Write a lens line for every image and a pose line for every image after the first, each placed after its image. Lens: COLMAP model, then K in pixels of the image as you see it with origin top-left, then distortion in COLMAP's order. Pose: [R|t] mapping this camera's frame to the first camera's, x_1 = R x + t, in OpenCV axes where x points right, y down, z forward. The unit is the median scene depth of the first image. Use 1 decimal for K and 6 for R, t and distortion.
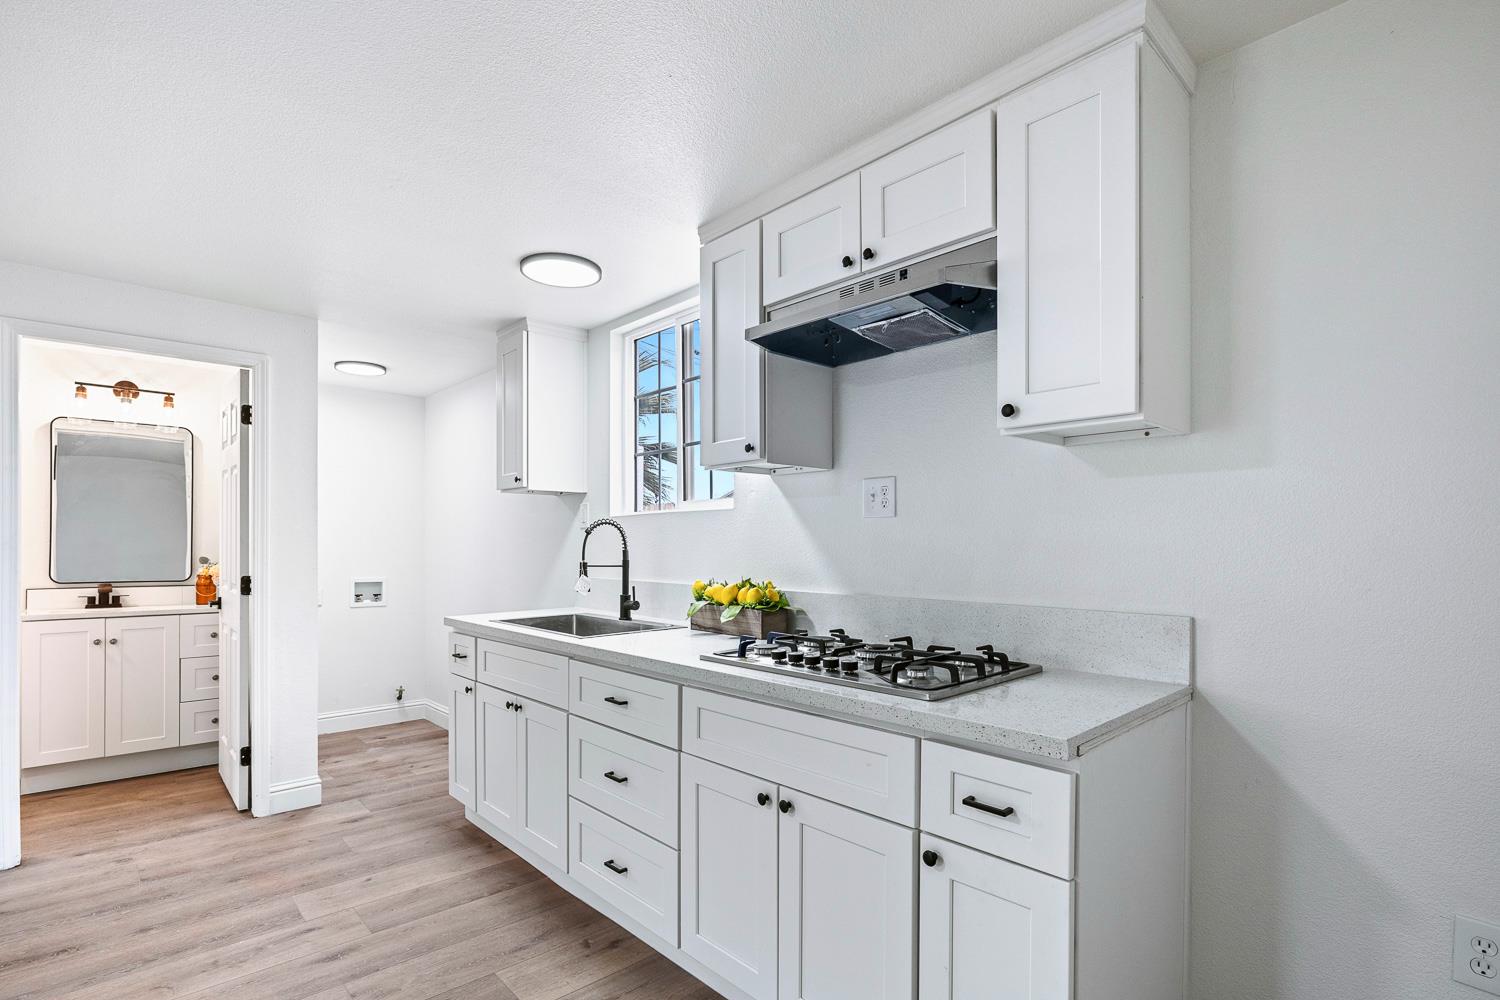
lens RADIAL K [[722.6, 0, 759.8], [0, 722.6, 547.5], [0, 0, 1]] dist [-0.004448, -0.000203]
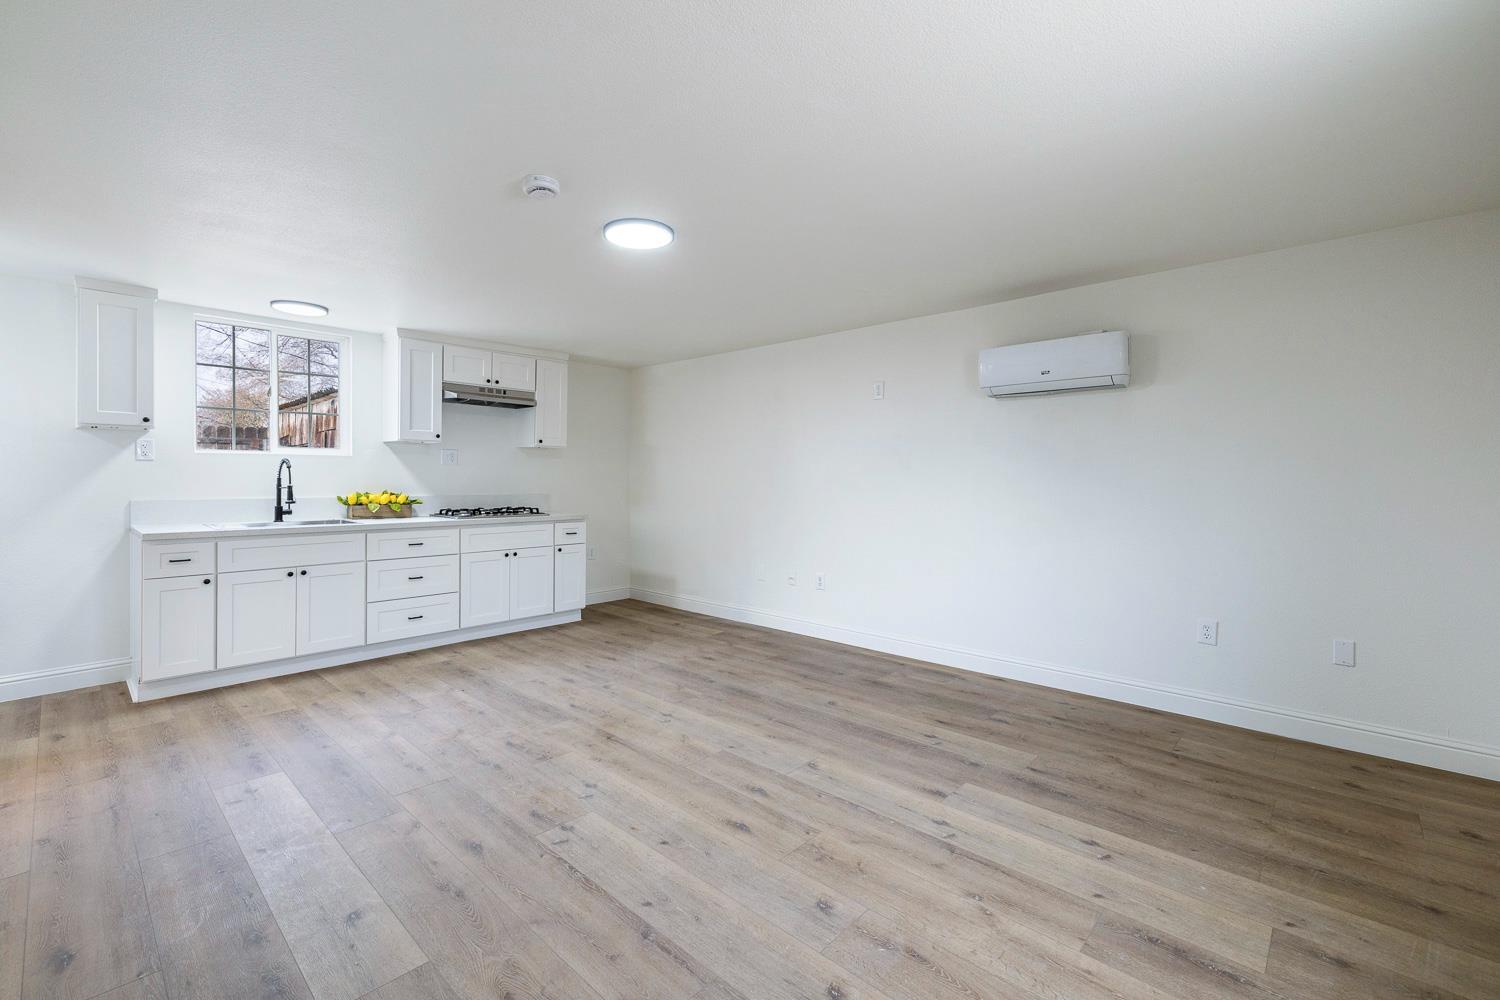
lens RADIAL K [[643.1, 0, 749.7], [0, 643.1, 488.1], [0, 0, 1]] dist [-0.000899, -0.000323]
pose [[-0.072695, -0.015858, 0.997228, -1.334907], [0.000154, 0.999873, 0.015911, 0.002747], [-0.997354, 0.001310, -0.072684, 0.059583]]
